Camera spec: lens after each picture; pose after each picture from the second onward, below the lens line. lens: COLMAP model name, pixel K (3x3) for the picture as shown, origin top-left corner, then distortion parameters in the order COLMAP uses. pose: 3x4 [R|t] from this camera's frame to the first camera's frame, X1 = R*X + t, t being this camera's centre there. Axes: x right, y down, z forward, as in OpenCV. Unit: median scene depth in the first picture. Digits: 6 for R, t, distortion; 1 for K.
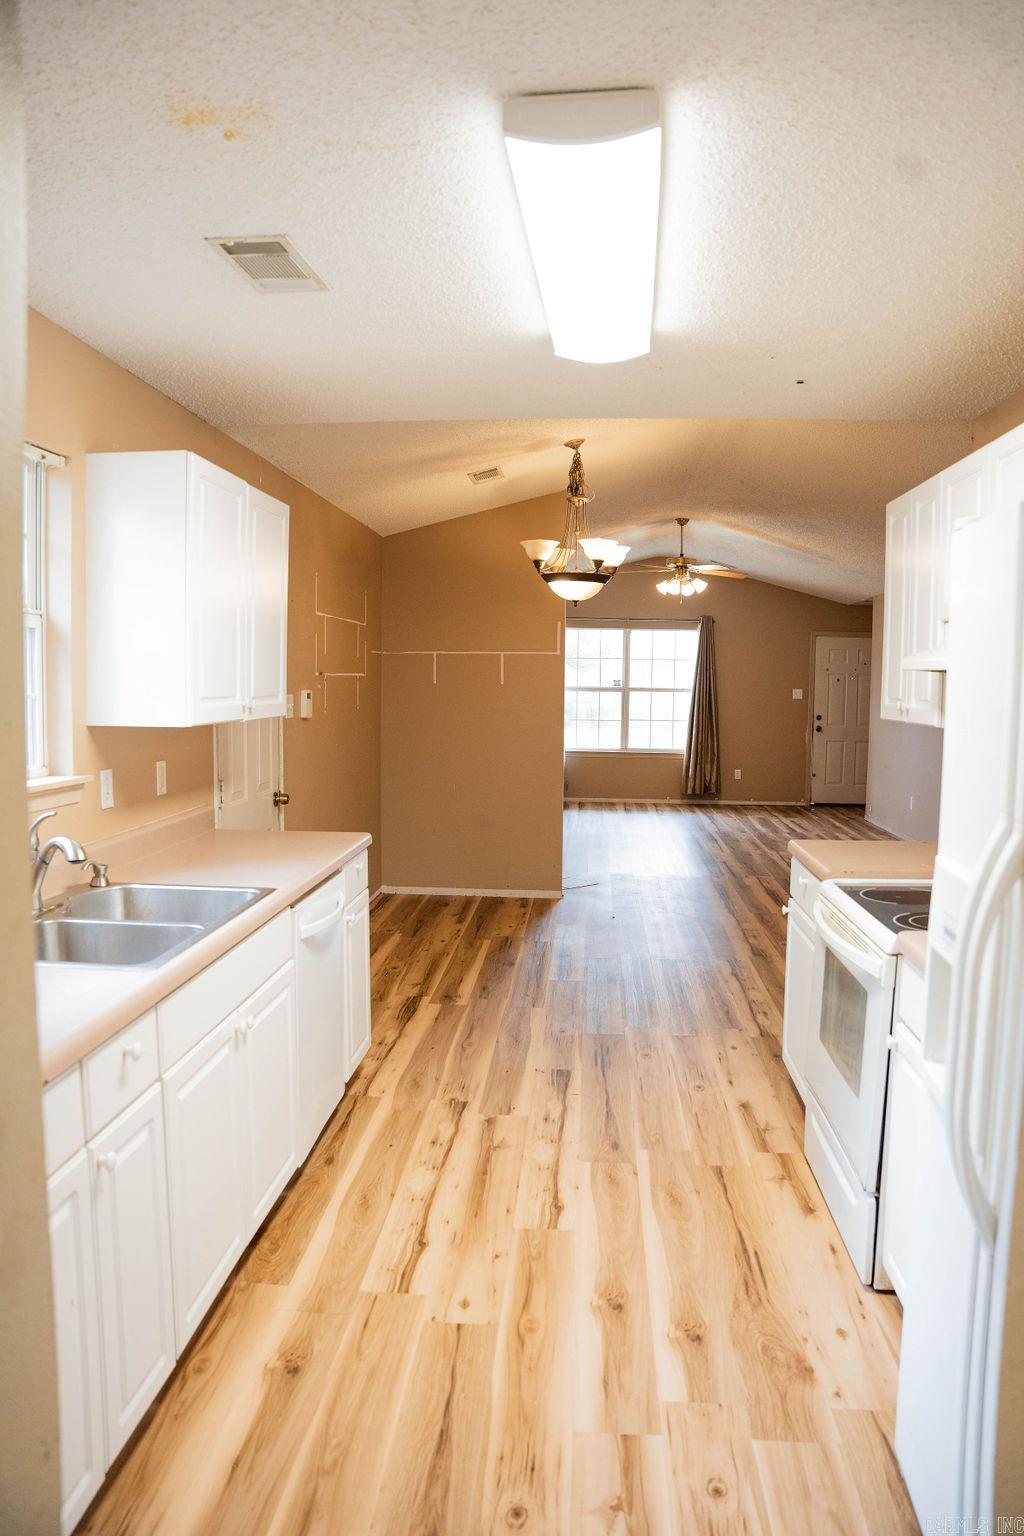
lens RADIAL K [[1055.2, 0, 513.5], [0, 1055.2, 762.9], [0, 0, 1]] dist [-0.166356, 0.119307]
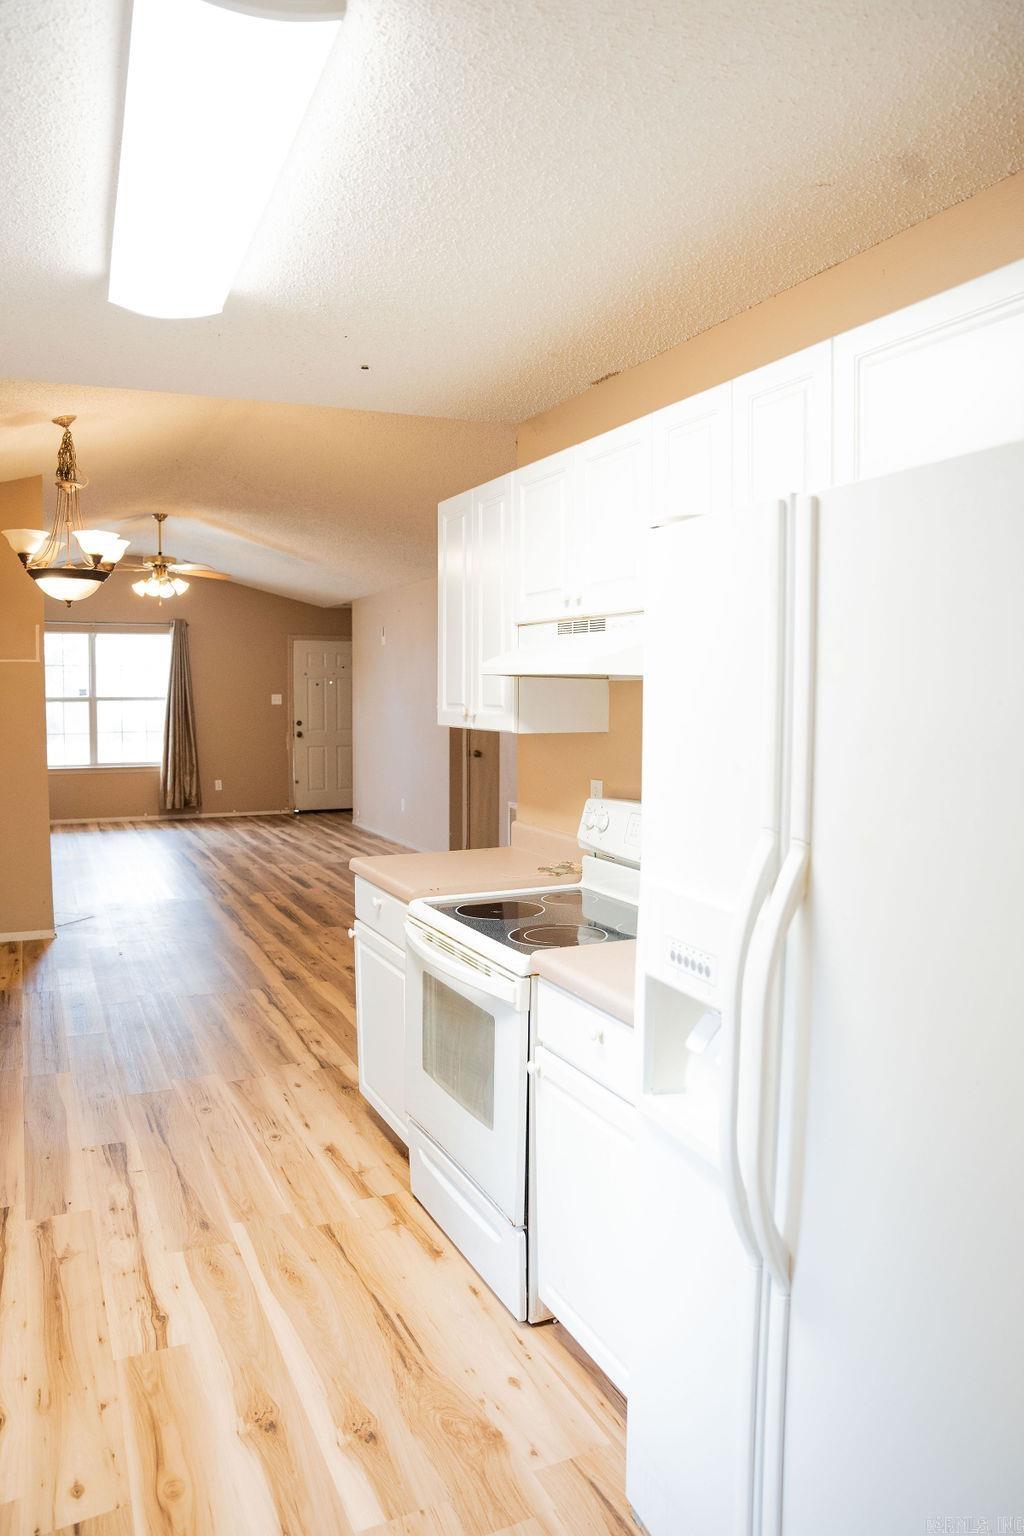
lens RADIAL K [[1071.0, 0, 506.9], [0, 1071.0, 767.8], [0, 0, 1]] dist [-0.157894, 0.114377]
pose [[0.874477, -0.046176, 0.482865, -0.079291], [0.046667, 0.998850, 0.011005, -0.012435], [-0.482818, 0.012910, 0.875626, 0.103900]]
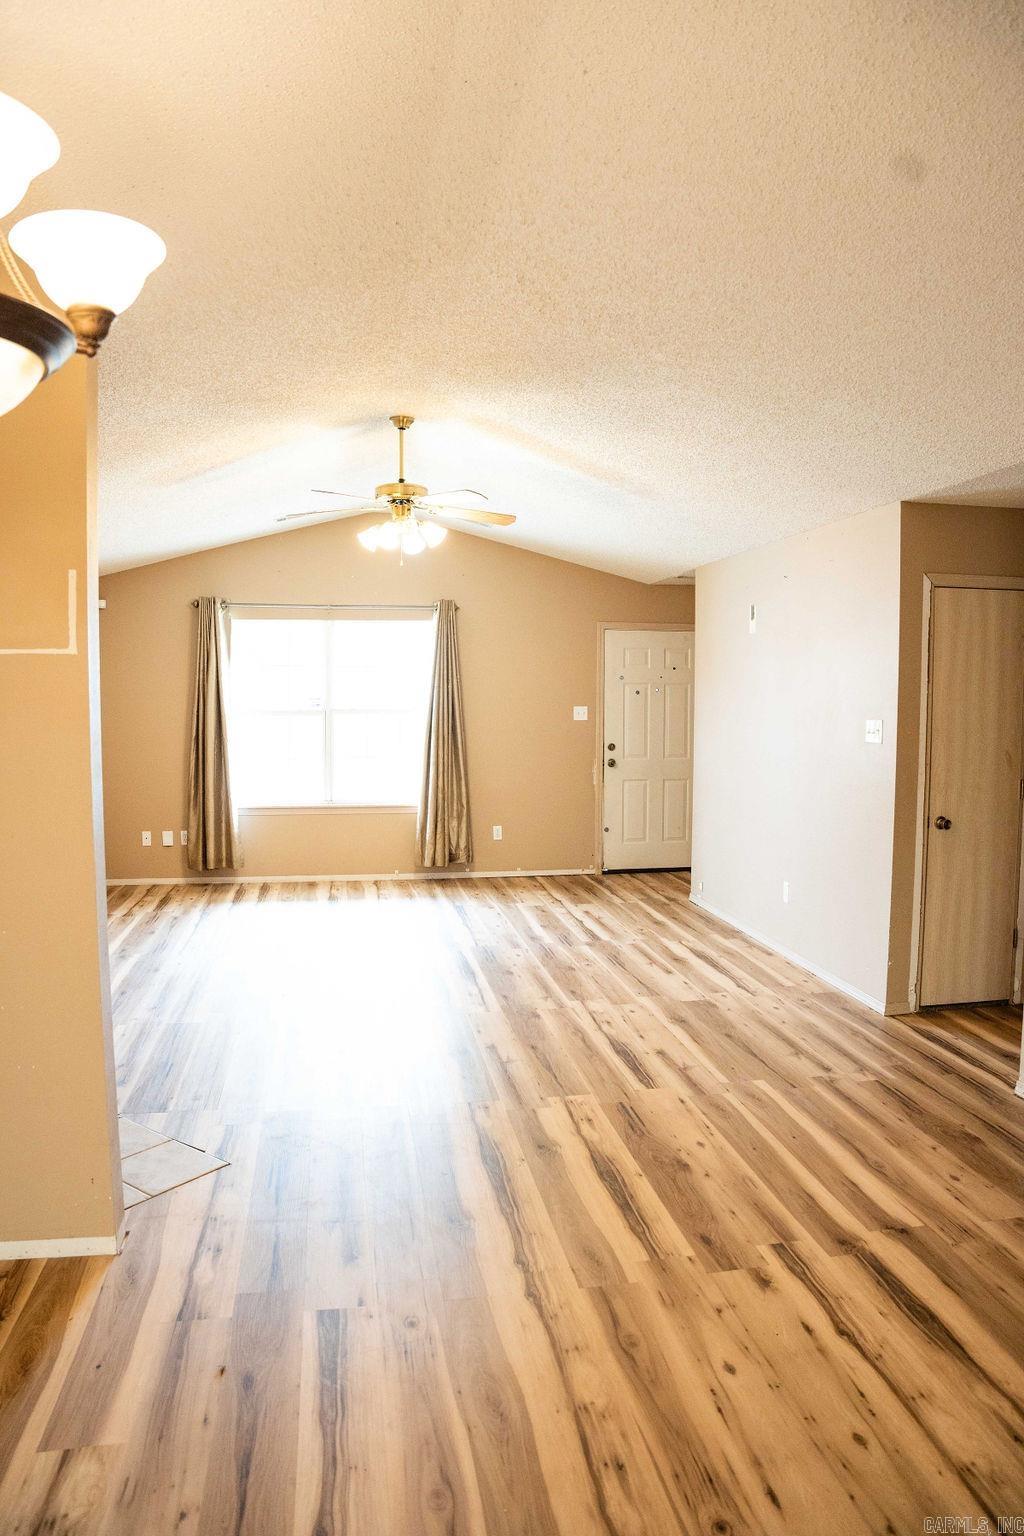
lens RADIAL K [[1055.2, 0, 509.5], [0, 1055.2, 765.3], [0, 0, 1]] dist [-0.166356, 0.119307]
pose [[0.971133, -0.027119, 0.236993, 0.223995], [0.028393, 0.999595, -0.001966, -0.116830], [-0.236844, 0.008638, 0.971509, 1.231501]]
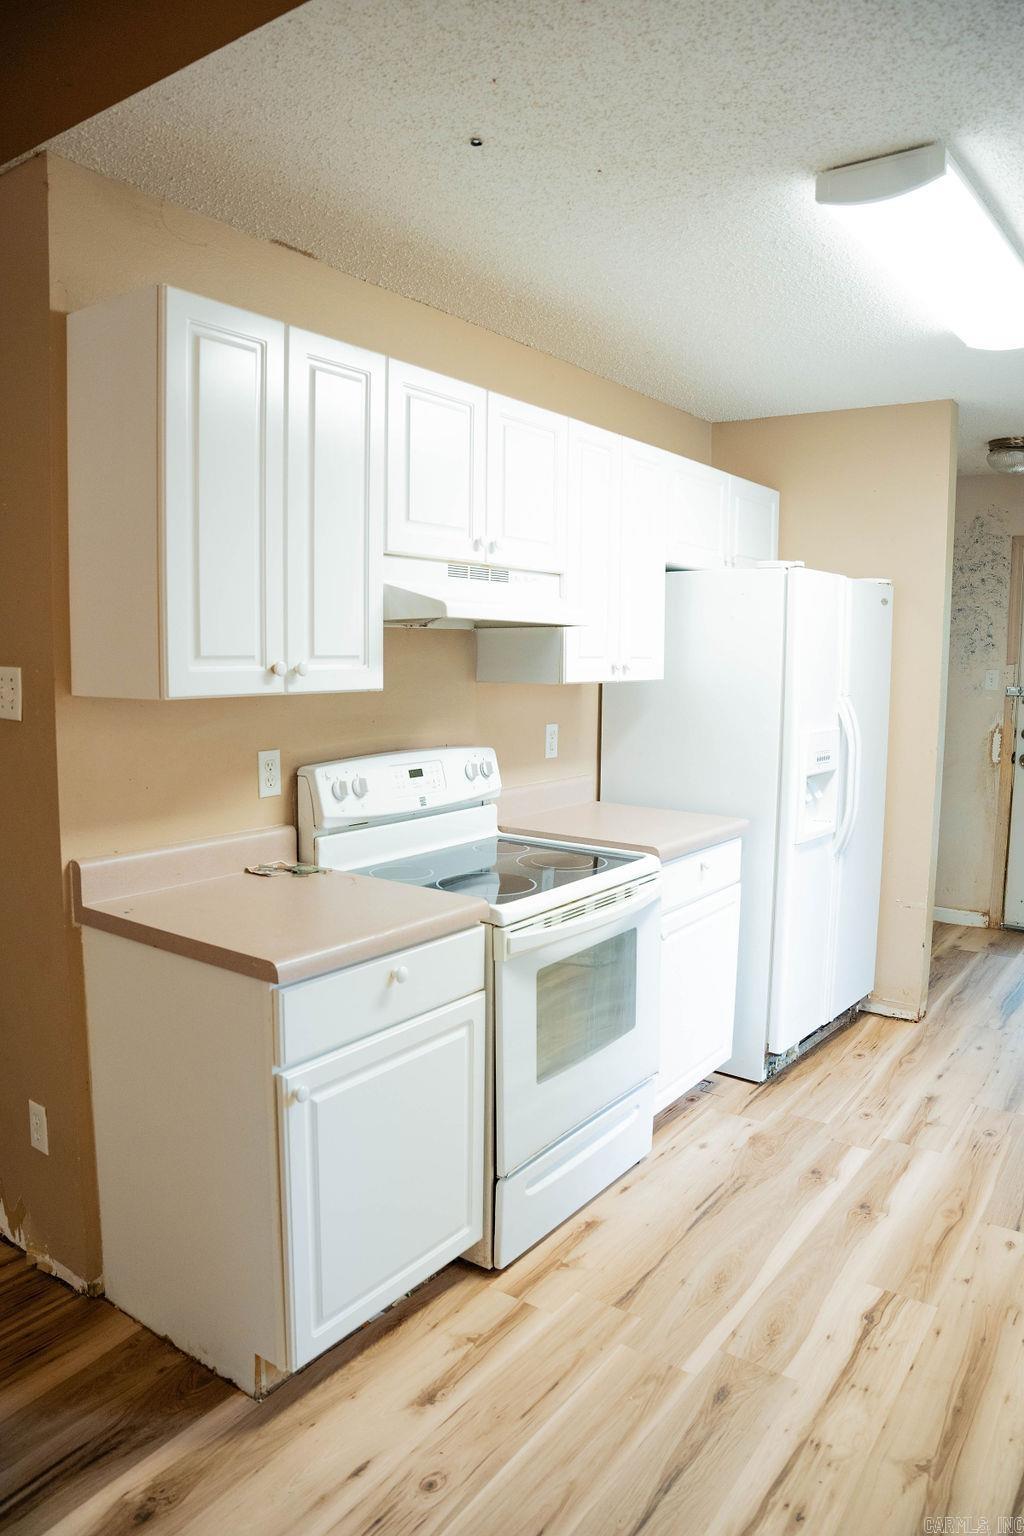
lens RADIAL K [[1055.2, 0, 510.9], [0, 1055.2, 765.6], [0, 0, 1]] dist [-0.166356, 0.119307]
pose [[-0.855069, -0.076838, 0.512789, -0.070761], [0.018521, 0.983802, 0.178300, -0.106287], [-0.518183, 0.161956, -0.839796, 1.467568]]
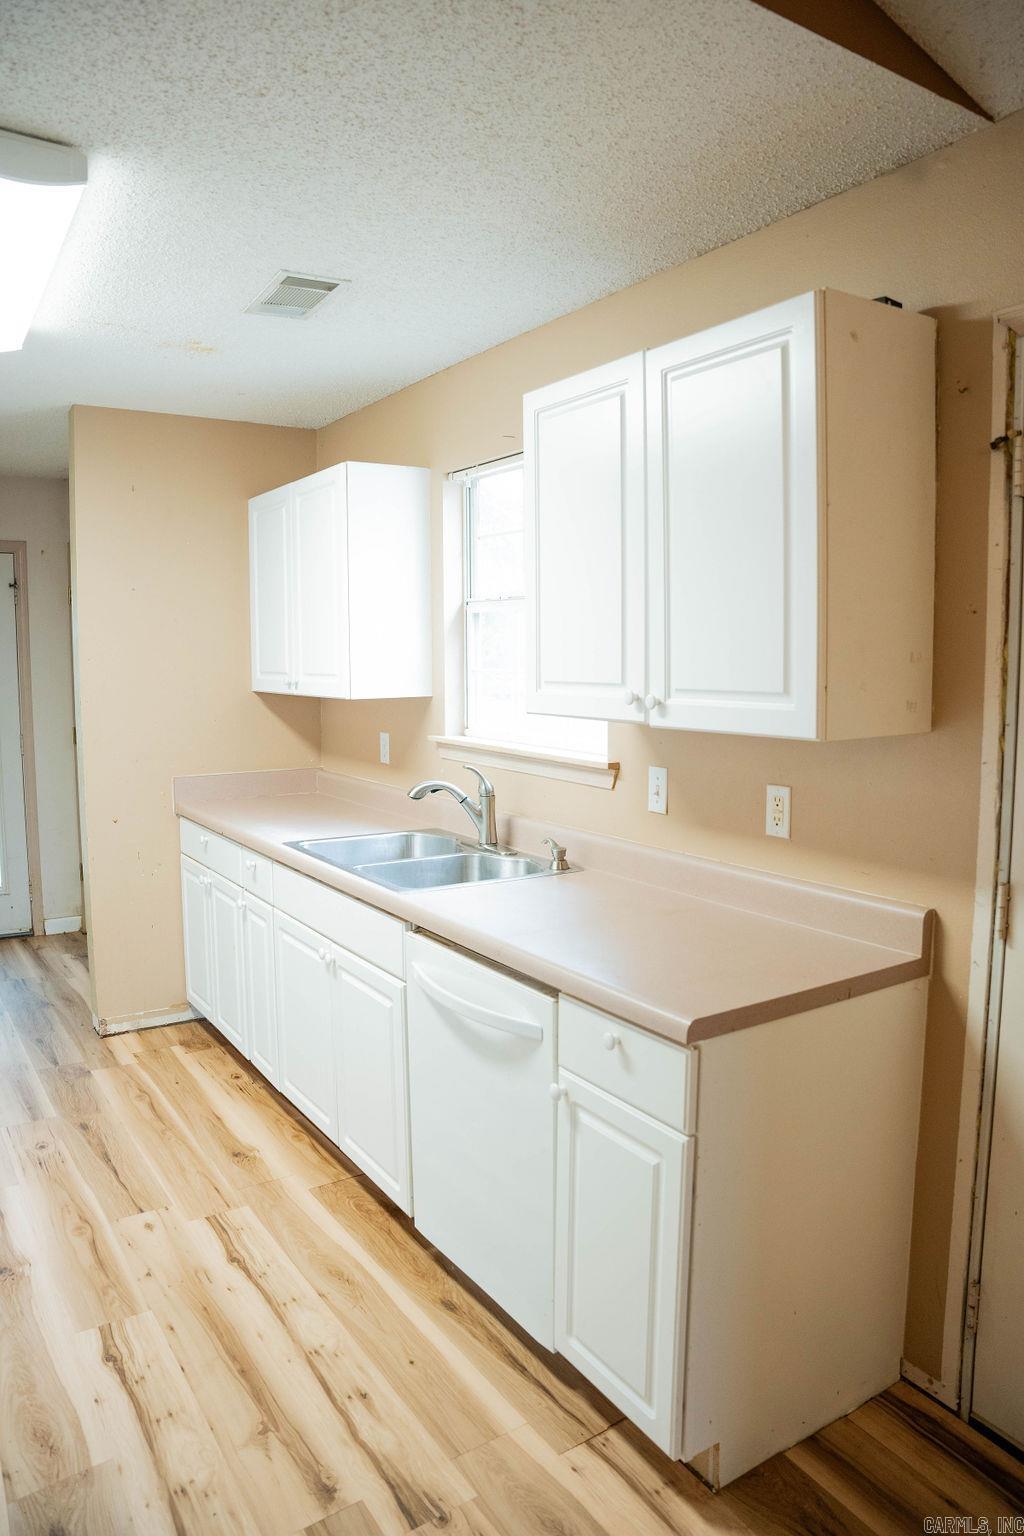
lens RADIAL K [[995.8, 0, 499.5], [0, 995.8, 780.8], [0, 0, 1]] dist [-0.062768, 0.028474]
pose [[-0.791630, 0.053996, -0.608610, 0.197553], [-0.057702, 0.985029, 0.162446, -0.107146], [0.608270, 0.163715, -0.776663, 1.424934]]
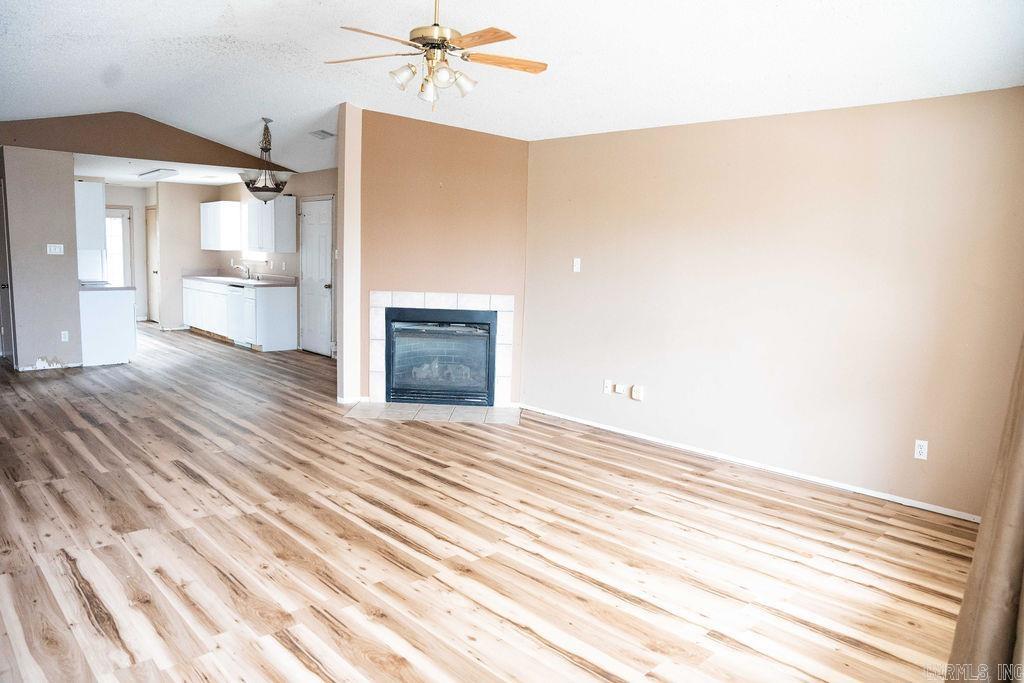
lens RADIAL K [[703.5, 0, 512.0], [0, 703.5, 338.4], [0, 0, 1]] dist [-0.166356, 0.119307]
pose [[-0.666524, 0.062056, -0.742896, 1.196558], [-0.097403, 0.980737, 0.169313, -0.276218], [0.739093, 0.185212, -0.647641, 3.684400]]
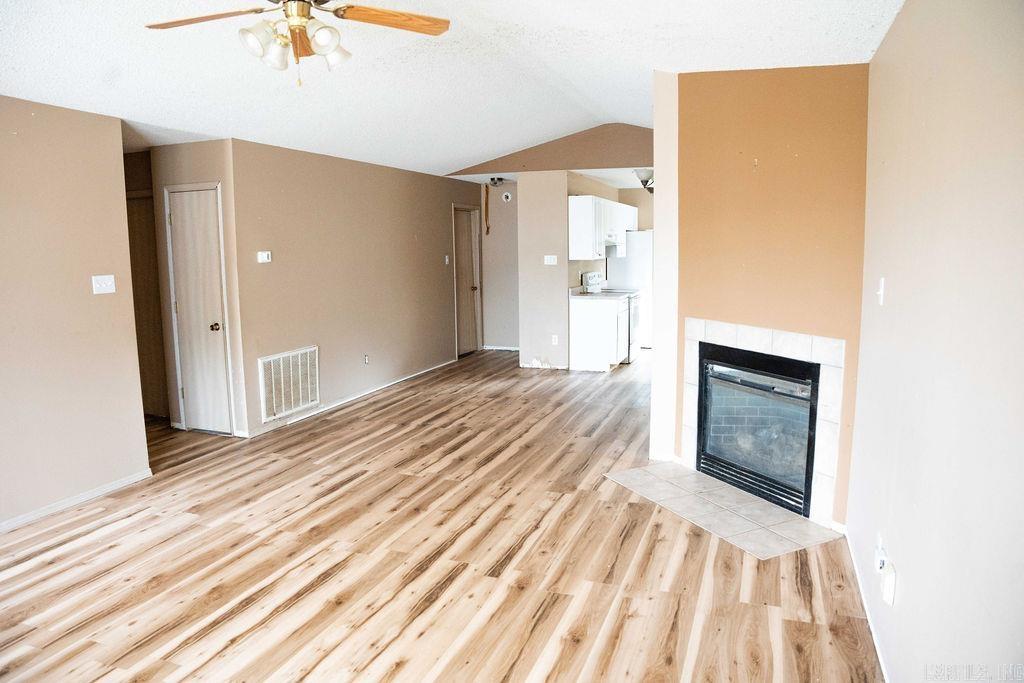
lens RADIAL K [[703.5, 0, 509.8], [0, 703.5, 342.3], [0, 0, 1]] dist [-0.166356, 0.119307]
pose [[-0.962095, -0.037547, 0.270119, -0.006799], [0.022477, 0.976190, 0.215751, -0.304616], [-0.271788, 0.213644, -0.938343, 3.567360]]
